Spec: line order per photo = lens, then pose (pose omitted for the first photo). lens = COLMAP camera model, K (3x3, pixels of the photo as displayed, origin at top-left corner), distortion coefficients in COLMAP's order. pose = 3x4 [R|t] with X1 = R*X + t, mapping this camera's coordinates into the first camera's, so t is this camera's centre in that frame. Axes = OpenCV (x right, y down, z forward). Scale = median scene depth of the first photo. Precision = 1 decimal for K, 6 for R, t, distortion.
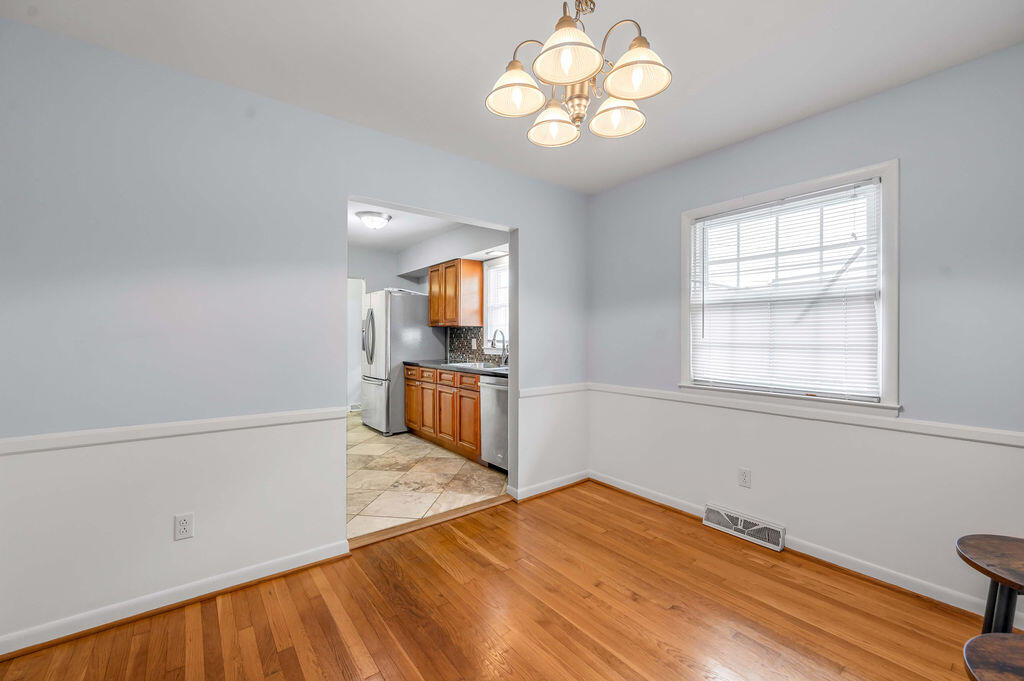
lens RADIAL K [[412.8, 0, 512.0], [0, 412.8, 340.5], [0, 0, 1]] dist [-0.003087, -0.000356]
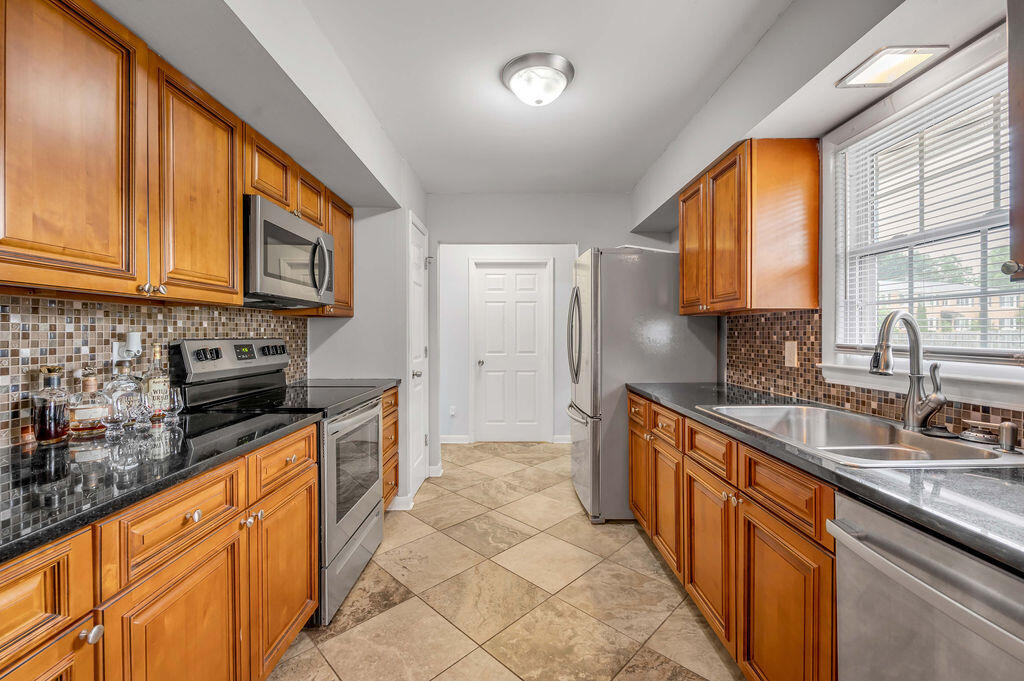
lens RADIAL K [[423.3, 0, 518.0], [0, 423.3, 336.7], [0, 0, 1]] dist [-0.002233, -0.000045]
pose [[0.802403, 0.002669, -0.596776, -0.061455], [-0.007360, 0.999958, -0.005423, -0.004414], [0.596737, 0.008744, 0.802389, 0.528042]]
